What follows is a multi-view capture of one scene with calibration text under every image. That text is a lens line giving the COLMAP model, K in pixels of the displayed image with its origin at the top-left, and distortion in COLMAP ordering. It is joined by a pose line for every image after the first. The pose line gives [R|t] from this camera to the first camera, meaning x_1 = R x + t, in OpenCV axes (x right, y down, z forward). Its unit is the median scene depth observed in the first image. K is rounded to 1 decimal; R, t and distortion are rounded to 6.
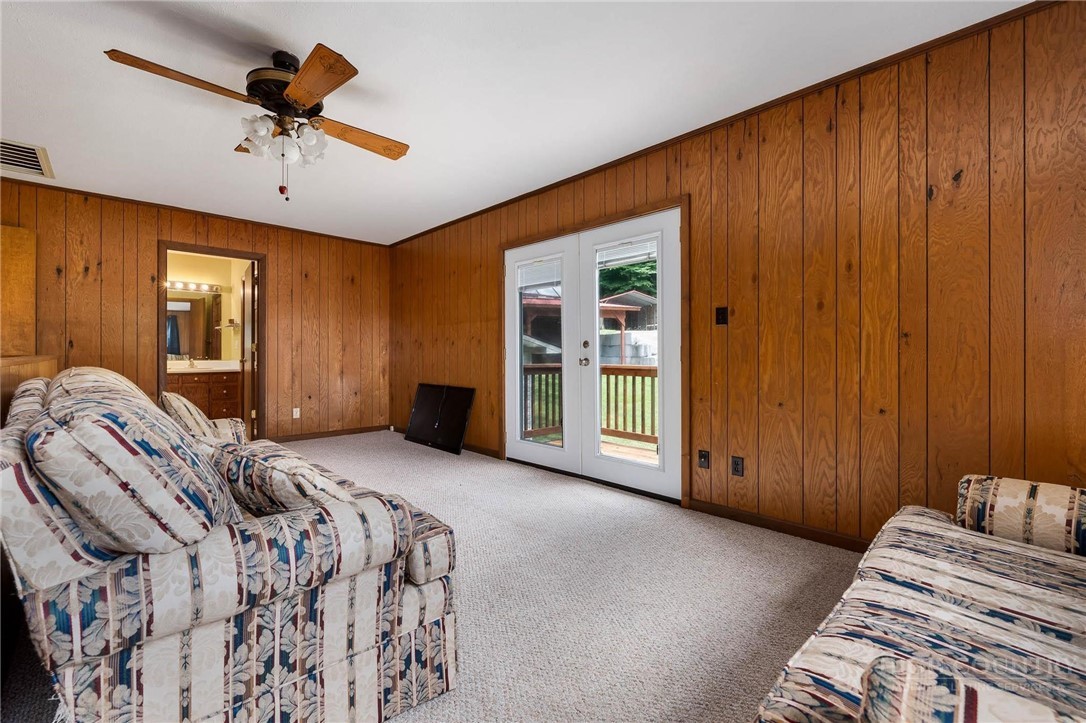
lens RADIAL K [[440.3, 0, 536.0], [0, 440.3, 357.0], [0, 0, 1]] dist [-0.001980, -0.000169]
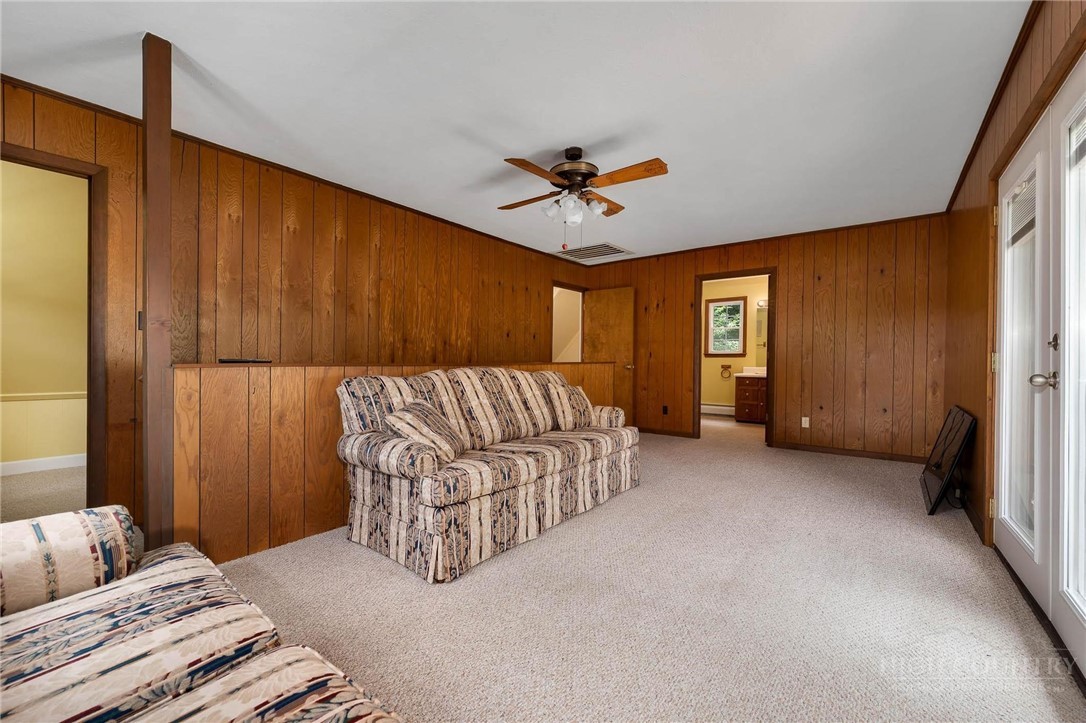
lens RADIAL K [[440.3, 0, 536.6], [0, 440.3, 362.3], [0, 0, 1]] dist [-0.001980, -0.000169]
pose [[0.159375, 0.003958, -0.987210, 1.406404], [-0.008743, 0.999958, 0.002597, -0.009478], [0.987179, 0.008217, 0.159403, 1.160393]]
